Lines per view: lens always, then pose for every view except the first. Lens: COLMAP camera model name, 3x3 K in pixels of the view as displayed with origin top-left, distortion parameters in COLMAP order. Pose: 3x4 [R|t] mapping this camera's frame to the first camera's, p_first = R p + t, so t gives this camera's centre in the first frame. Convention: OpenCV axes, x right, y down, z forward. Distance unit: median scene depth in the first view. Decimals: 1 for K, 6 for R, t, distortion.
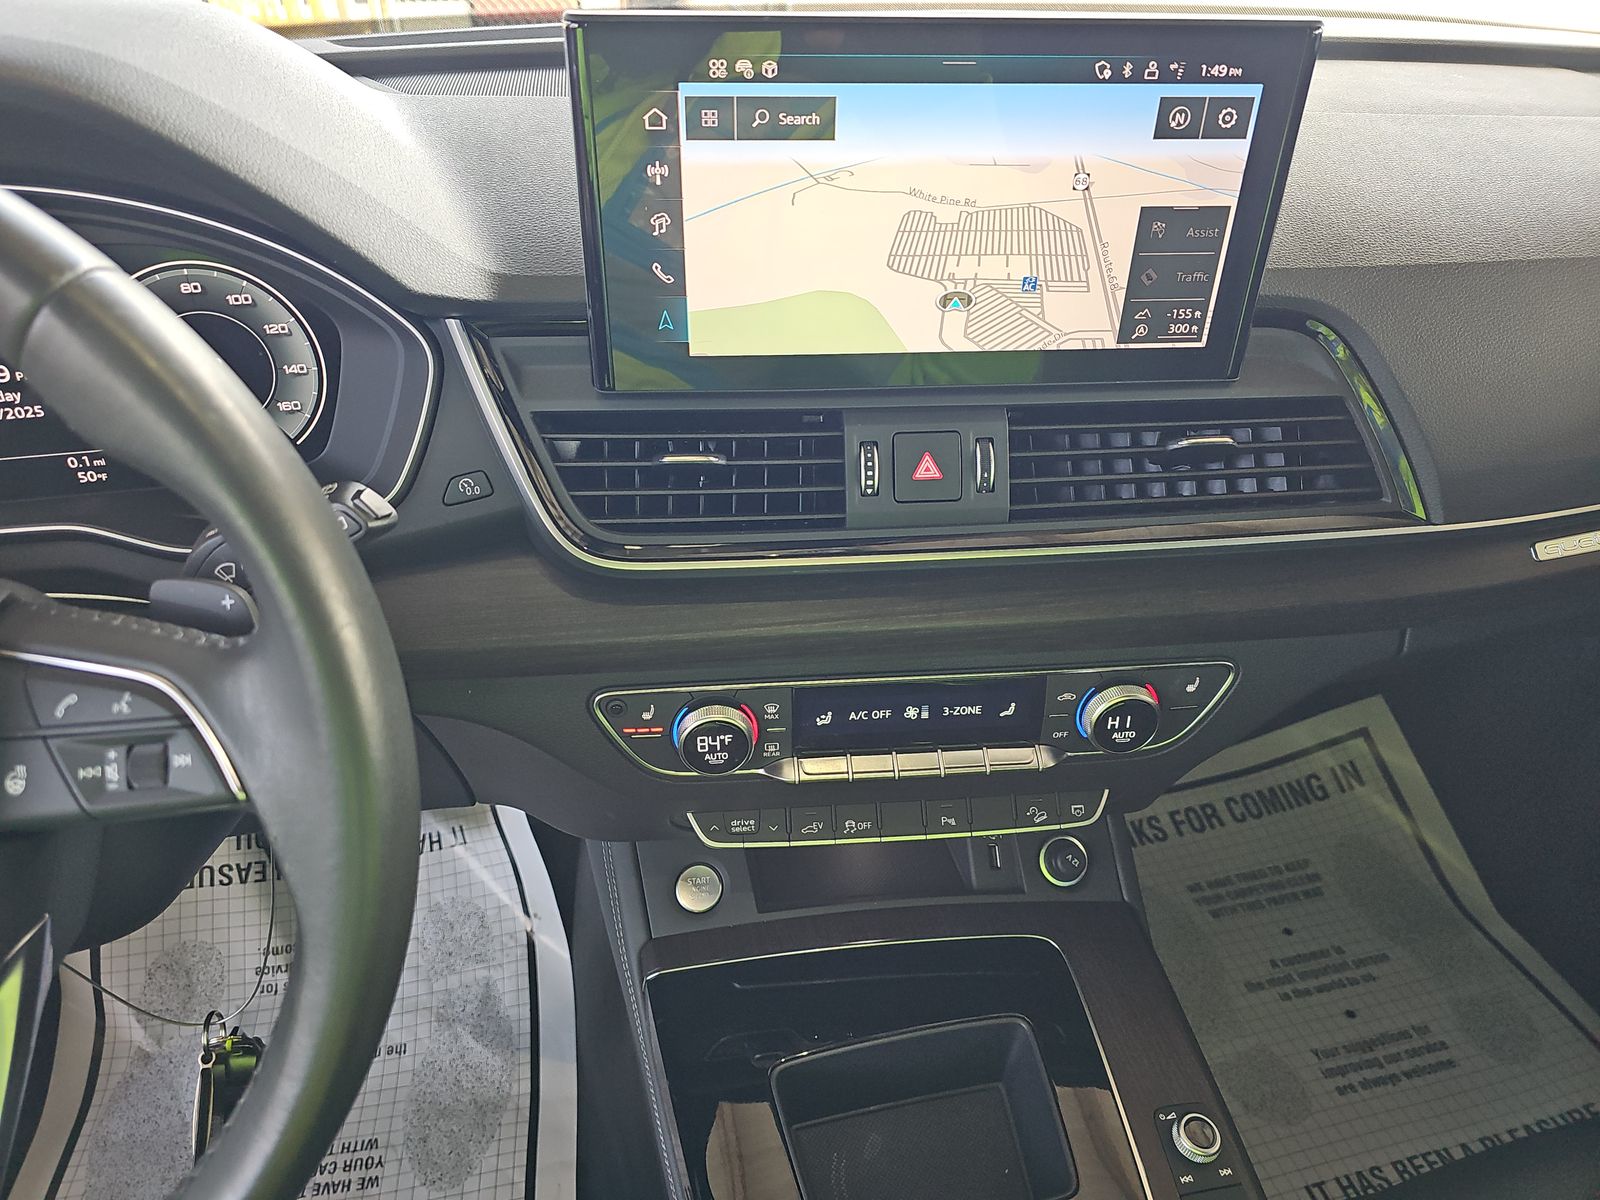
lens RADIAL K [[1069.5, 0, 803.7], [0, 1069.5, 599.9], [0, 0, 1]] dist [0.038084, -0.038057]
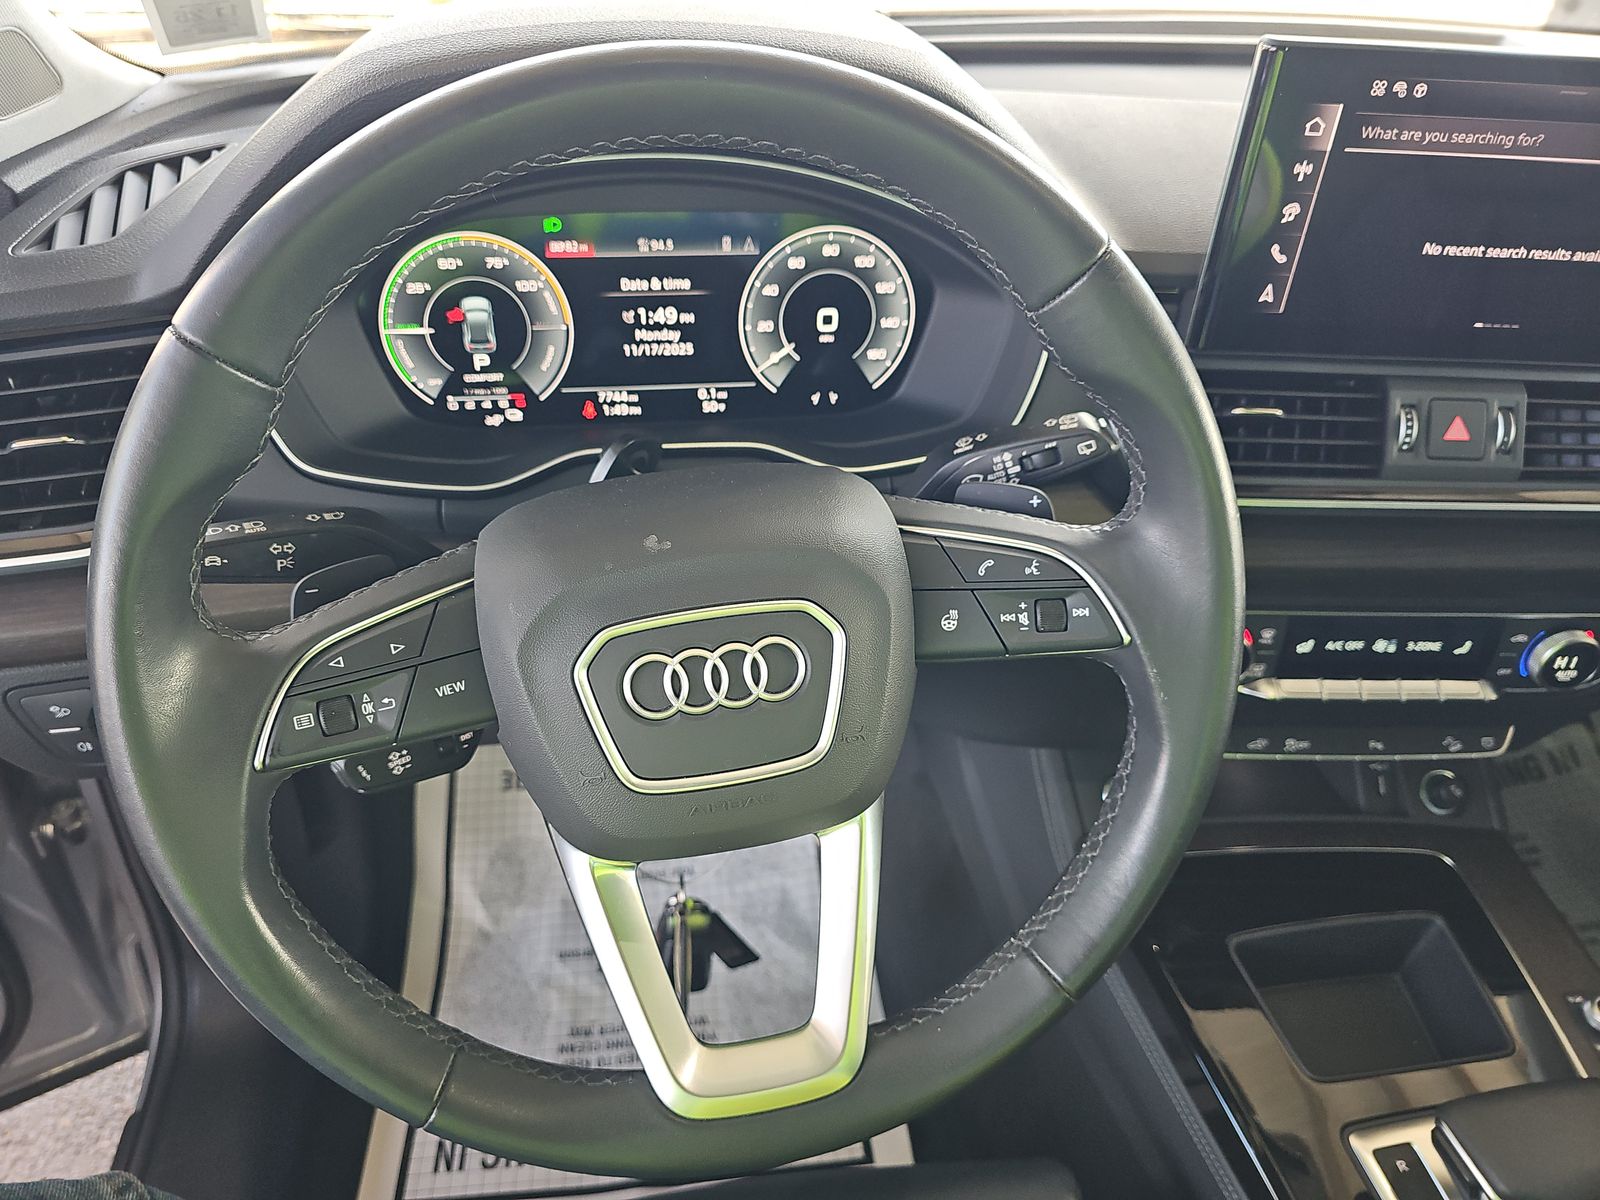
lens RADIAL K [[1069.5, 0, 786.3], [0, 1069.5, 611.6], [0, 0, 1]] dist [0.038084, -0.038057]
pose [[0.997898, 0.055721, -0.033081, -0.530705], [-0.054932, 0.998194, 0.024308, 0.080727], [0.034376, -0.022440, 0.999157, -0.192905]]
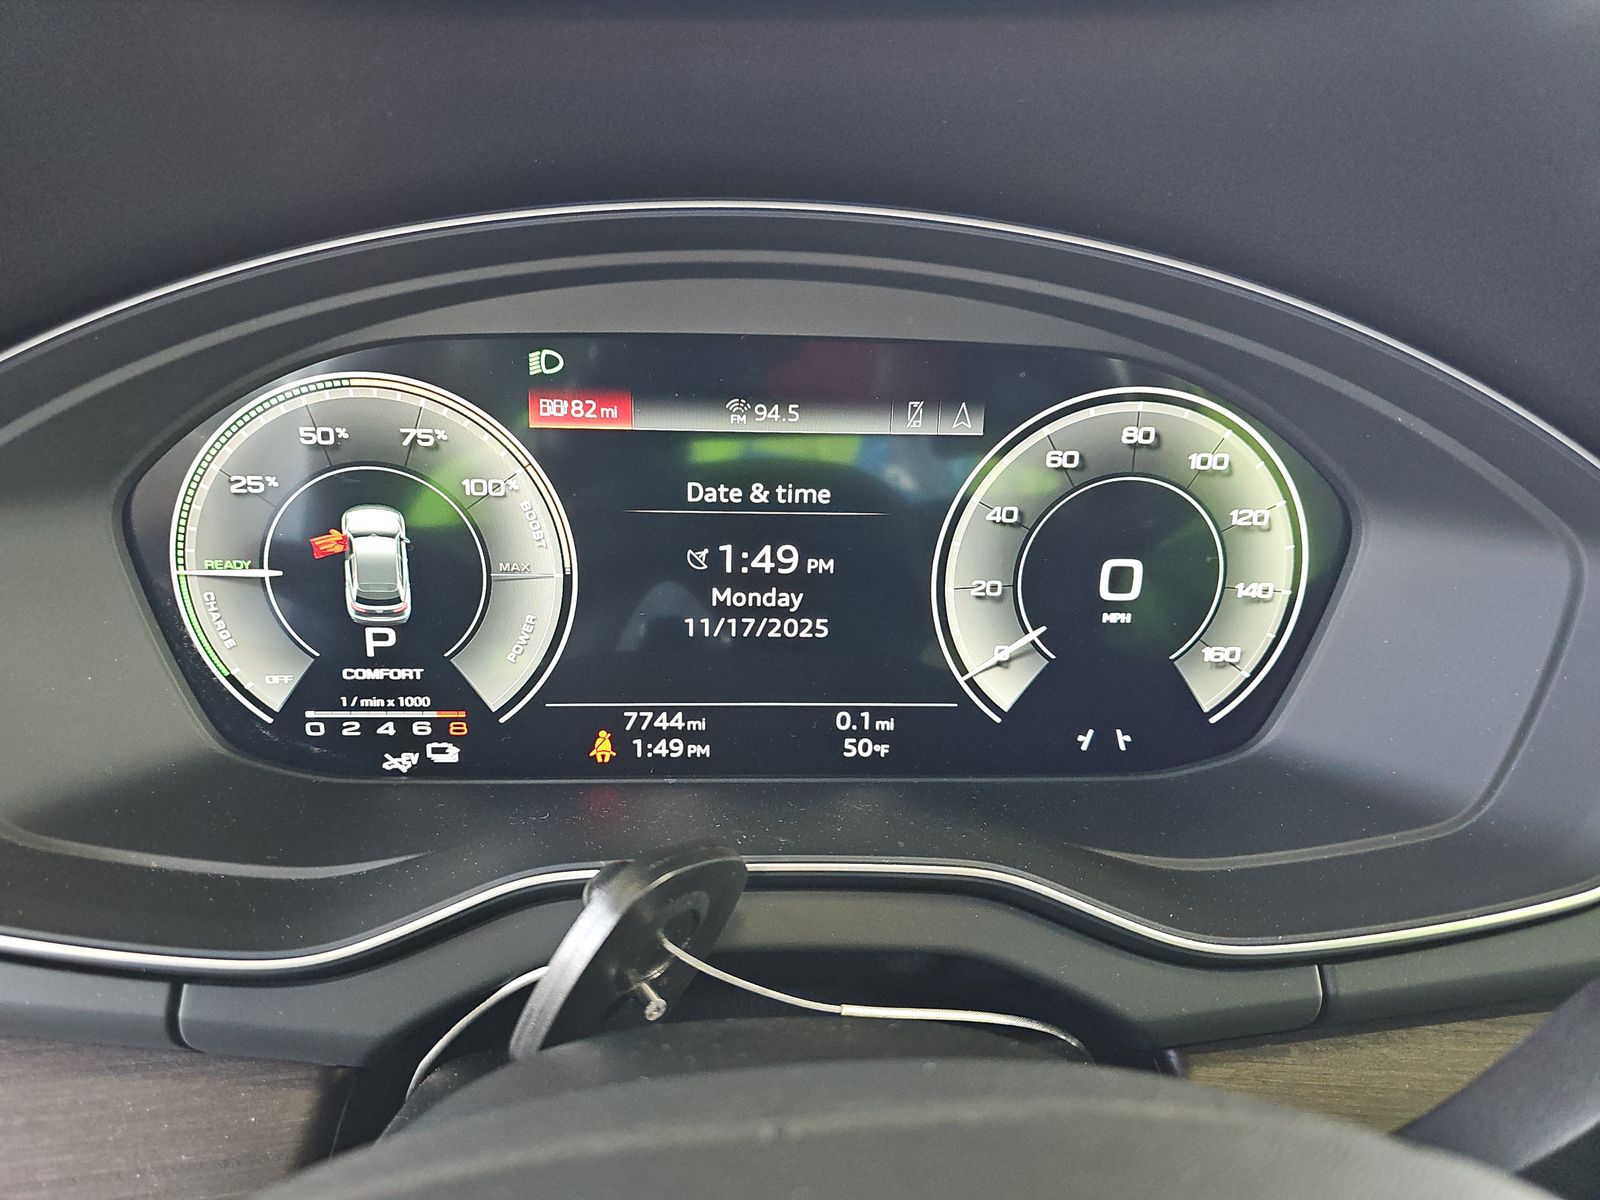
lens RADIAL K [[1069.5, 0, 794.7], [0, 1069.5, 603.1], [0, 0, 1]] dist [0.038084, -0.038057]
pose [[0.986233, 0.080730, -0.144316, -0.626081], [-0.110954, 0.970173, -0.215531, -0.063526], [0.122611, 0.228576, 0.965774, 0.442910]]
